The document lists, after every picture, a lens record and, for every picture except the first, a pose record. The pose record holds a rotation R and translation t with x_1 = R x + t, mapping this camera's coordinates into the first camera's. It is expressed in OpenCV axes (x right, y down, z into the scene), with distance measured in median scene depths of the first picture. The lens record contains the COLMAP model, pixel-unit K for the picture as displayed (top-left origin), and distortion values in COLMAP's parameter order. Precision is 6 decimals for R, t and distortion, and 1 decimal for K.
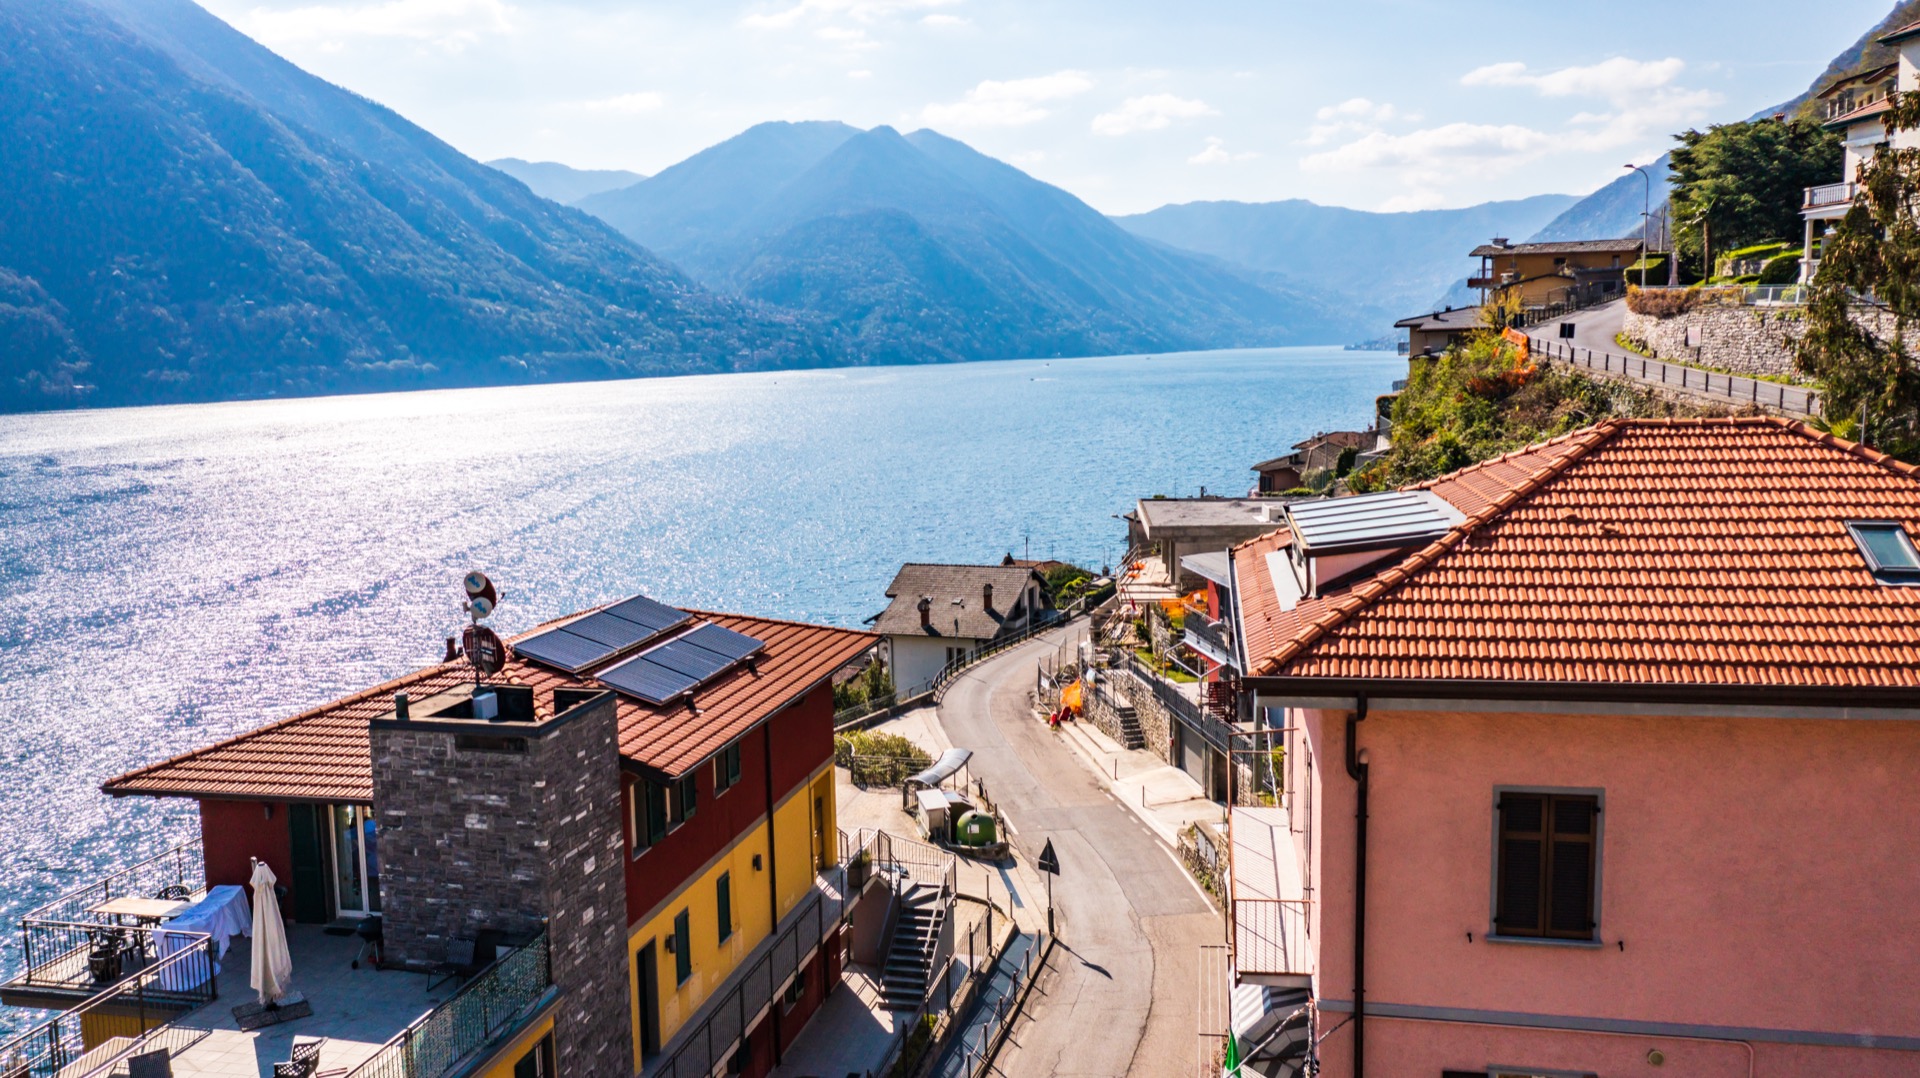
lens RADIAL K [[1531.8, 0, 966.7], [0, 1531.8, 540.1], [0, 0, 1]] dist [0.003822, 0.014255]
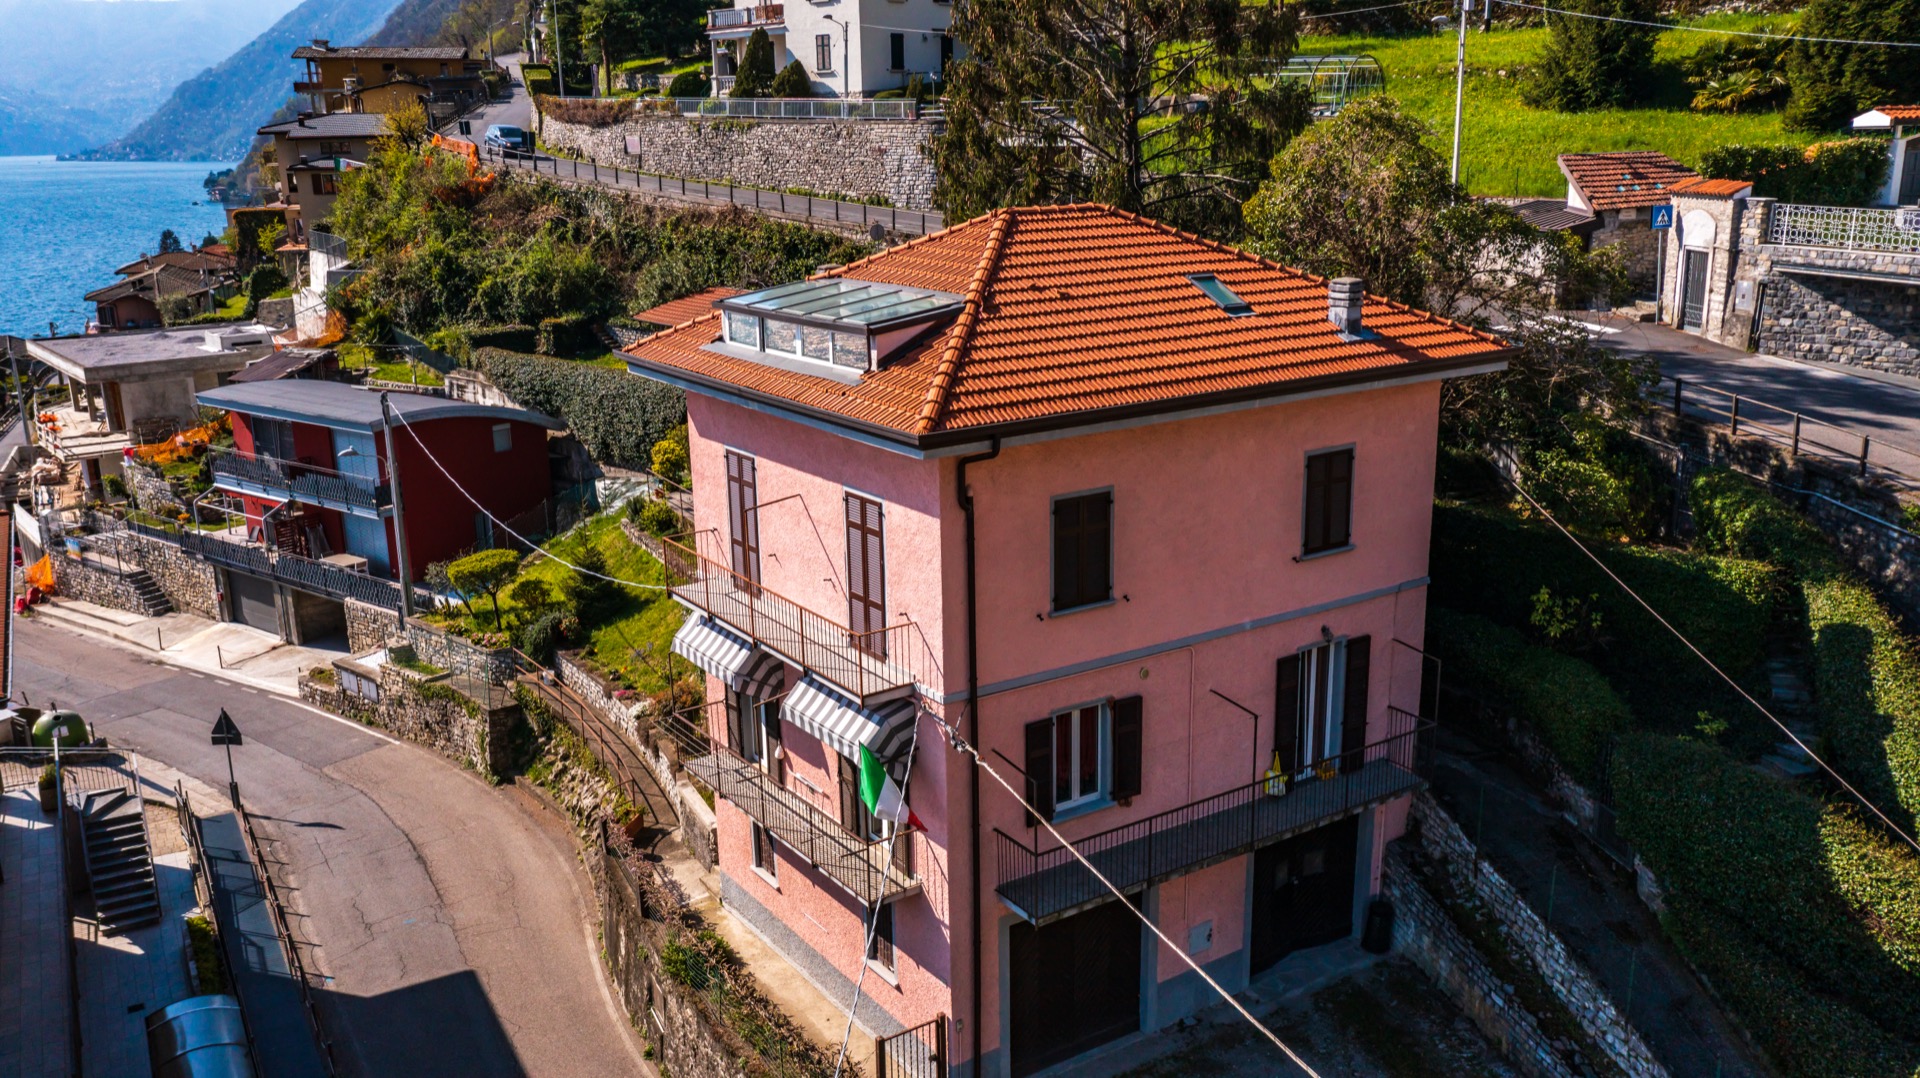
lens RADIAL K [[1530.2, 0, 965.9], [0, 1530.2, 538.3], [0, 0, 1]] dist [0.005023, 0.014900]
pose [[0.723615, -0.172565, 0.668283, -0.340596], [0.092275, 0.983736, 0.154106, -0.006284], [-0.684007, -0.049847, 0.727770, 0.065862]]
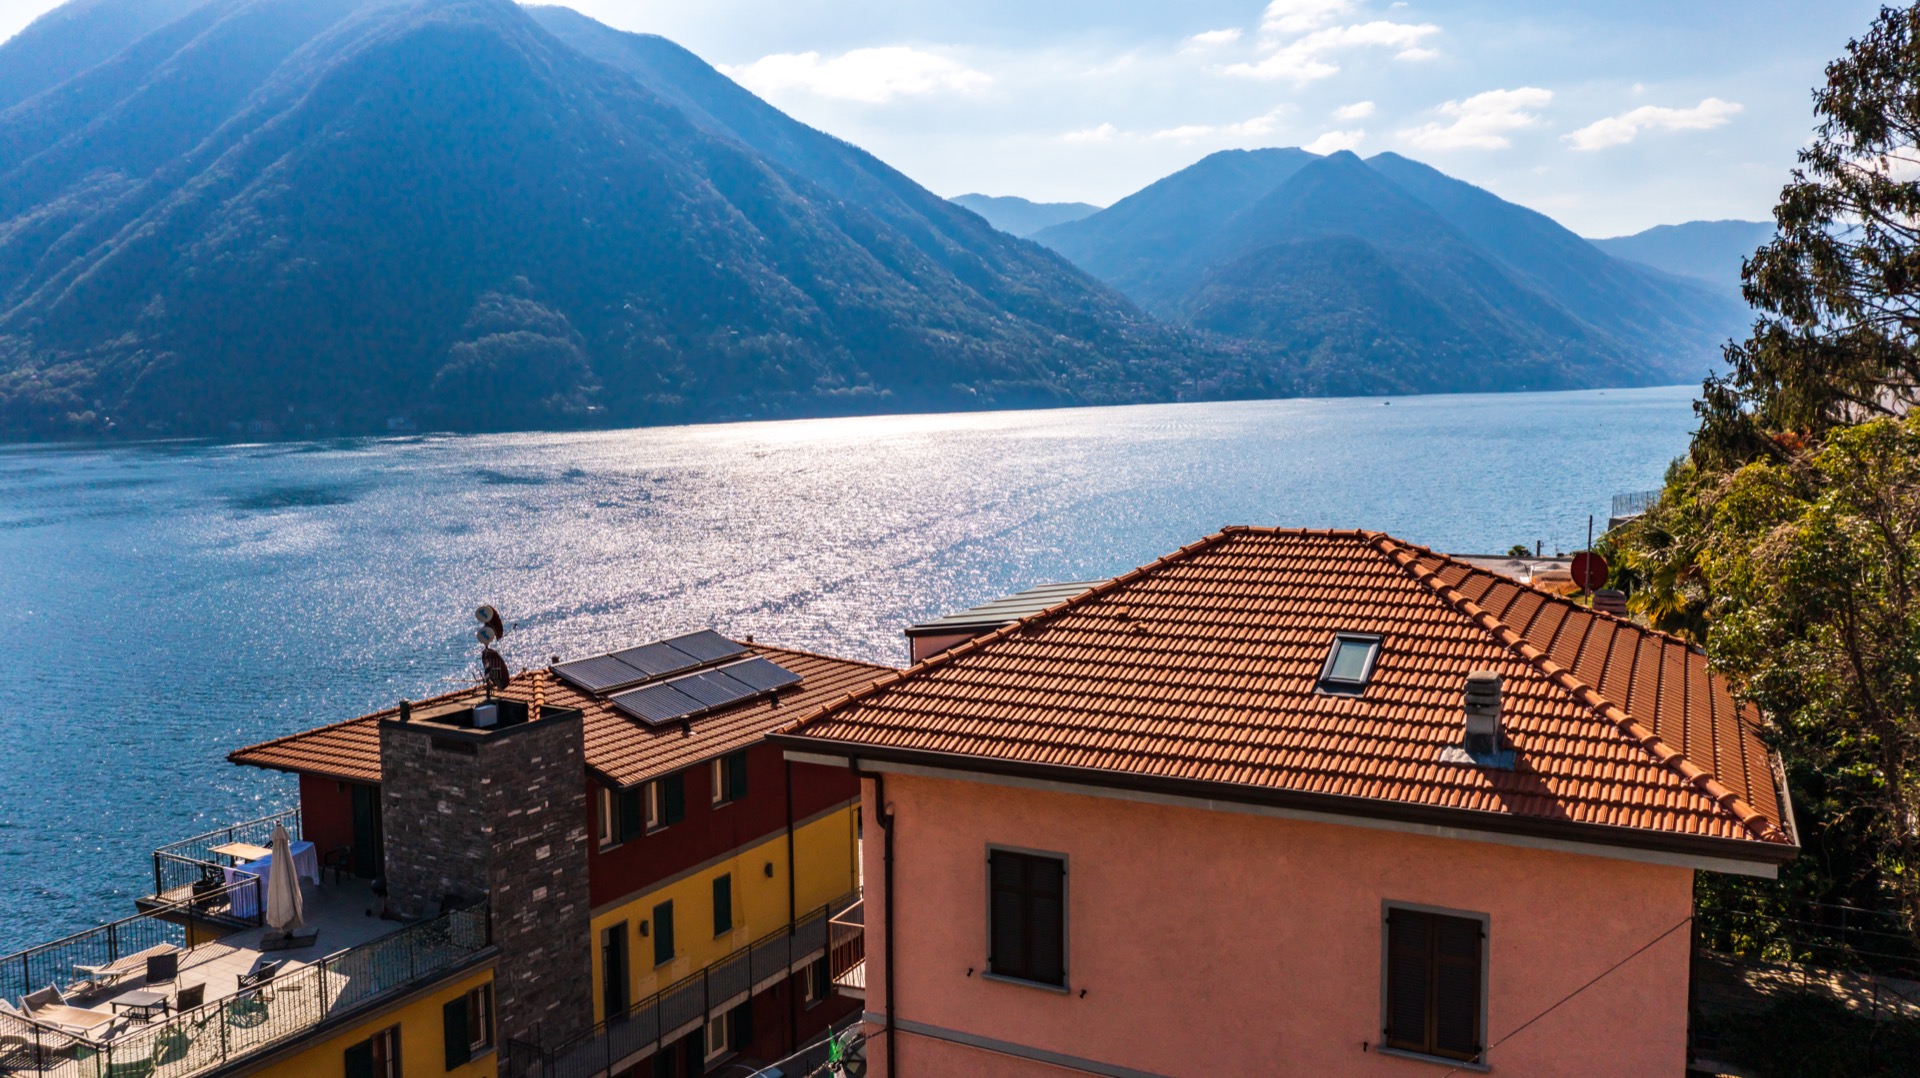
lens RADIAL K [[1541.2, 0, 960.0], [0, 1541.2, 539.0], [0, 0, 1]] dist [0.001326, 0.010328]
pose [[0.957815, 0.038725, -0.284765, 0.386098], [-0.044470, 0.998916, -0.013735, -0.032178], [0.283924, 0.025819, 0.958499, -0.080484]]
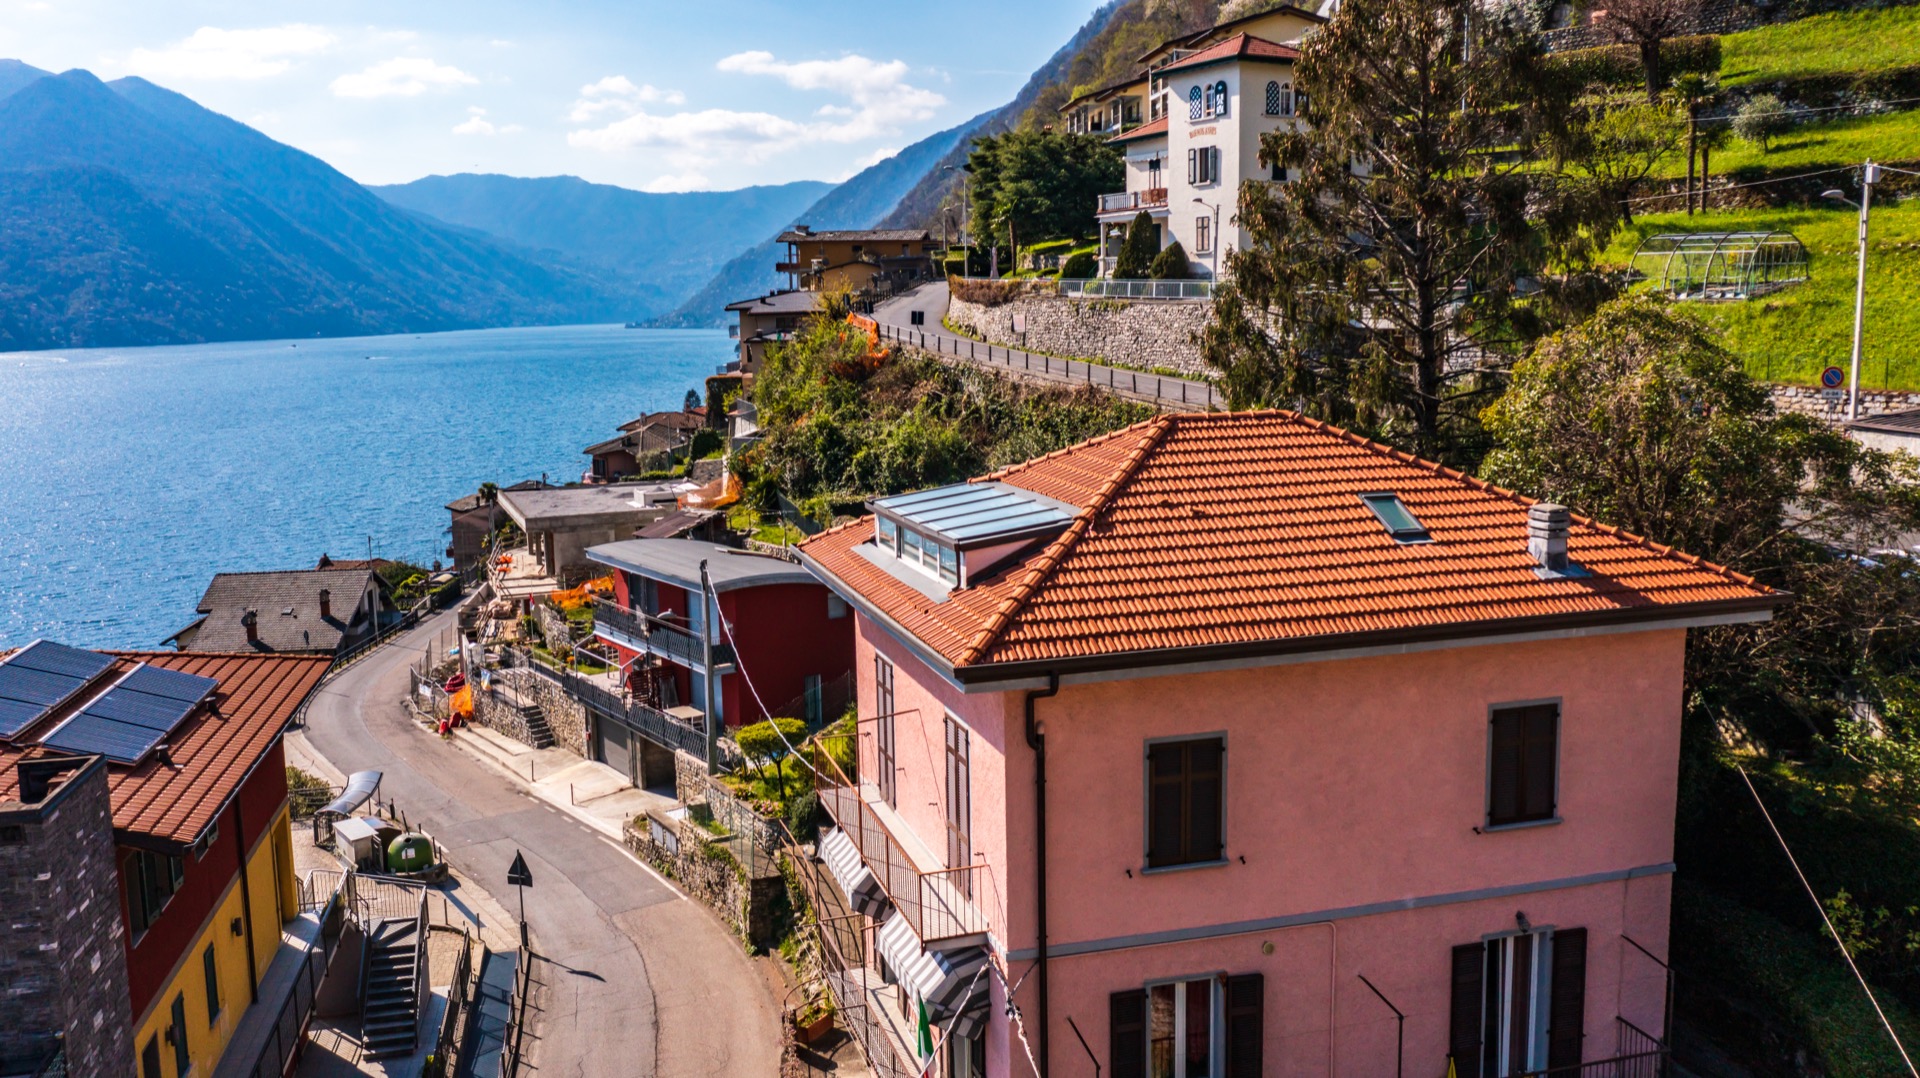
lens RADIAL K [[1526.6, 0, 968.0], [0, 1526.6, 540.6], [0, 0, 1]] dist [0.002731, 0.016553]
pose [[0.896561, -0.064591, 0.438186, -0.159215], [0.058063, 0.997912, 0.028297, -0.017395], [-0.439099, 0.000073, 0.898439, 0.016303]]
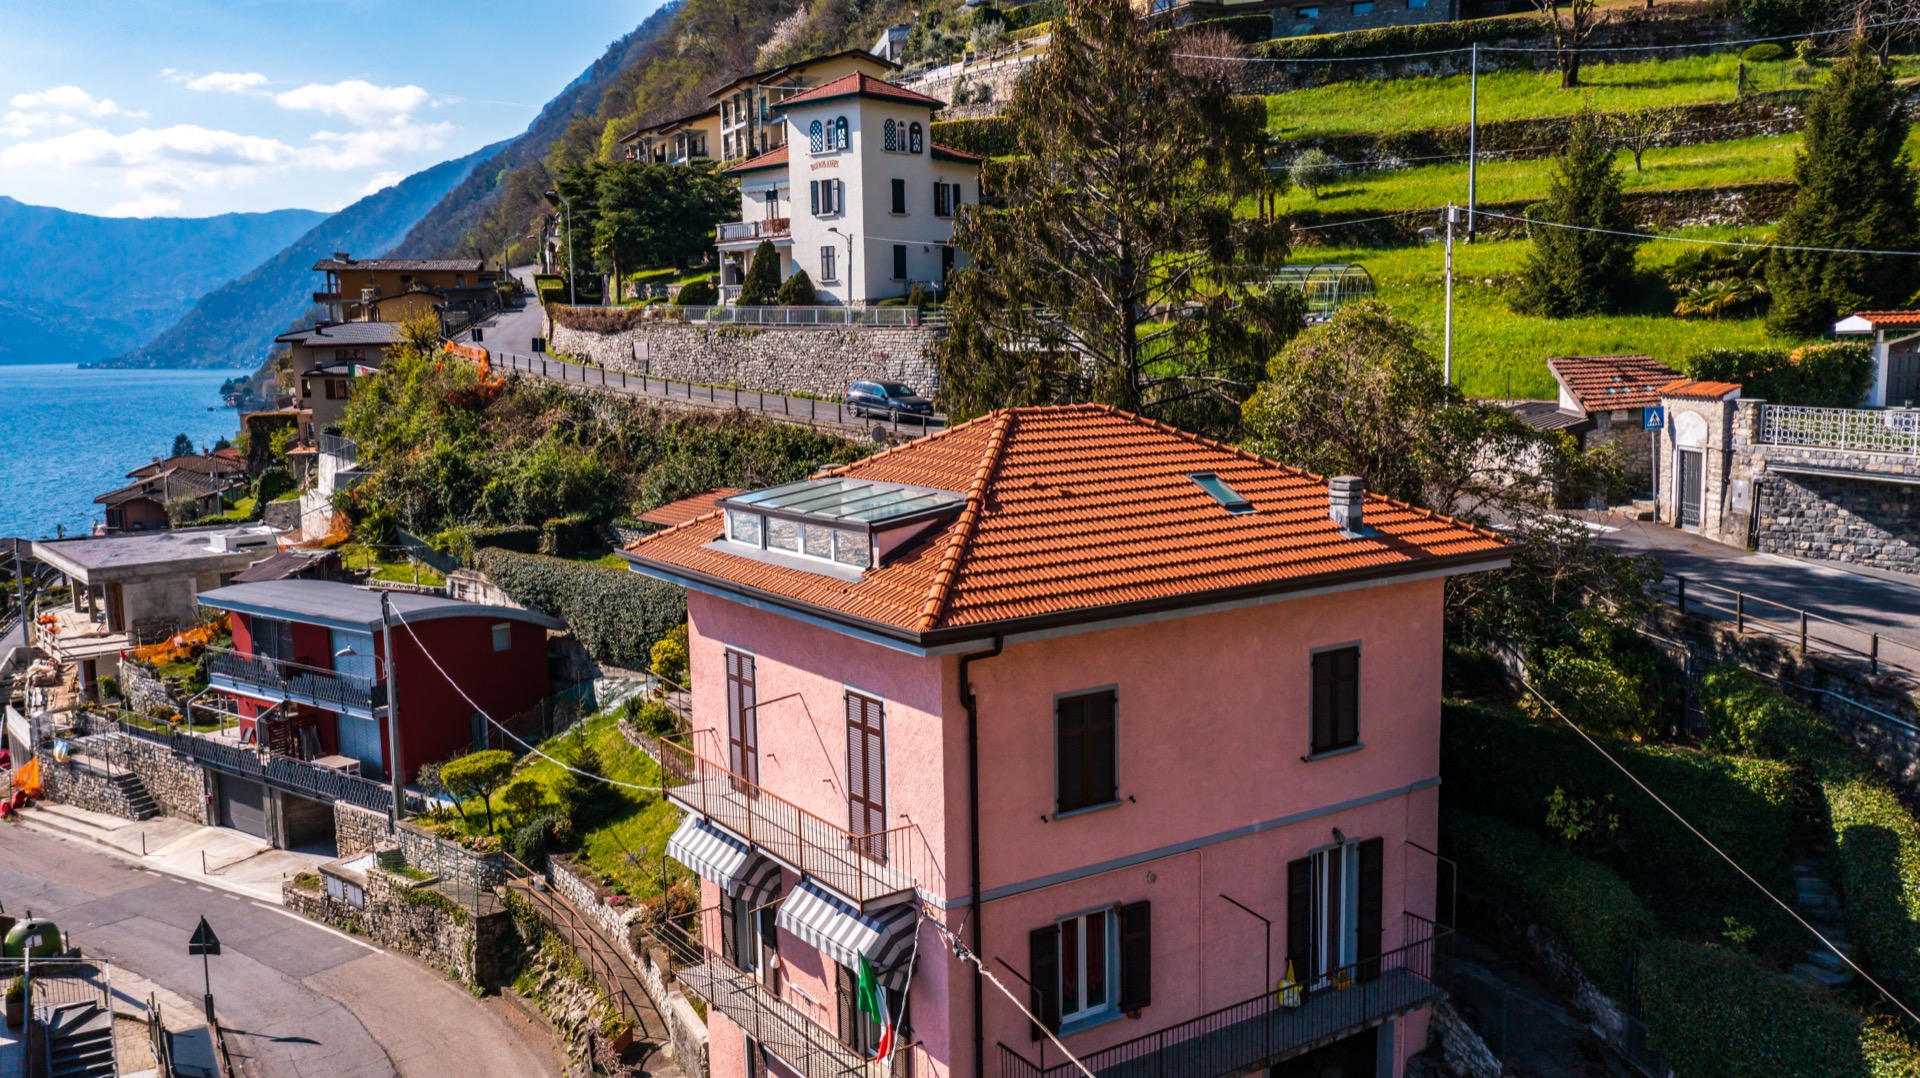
lens RADIAL K [[1531.8, 0, 966.7], [0, 1531.8, 540.1], [0, 0, 1]] dist [0.003822, 0.014255]
pose [[0.723340, -0.085780, 0.685143, -0.337273], [0.093320, 0.995294, 0.026089, -0.004614], [-0.684157, 0.045066, 0.727941, 0.070919]]
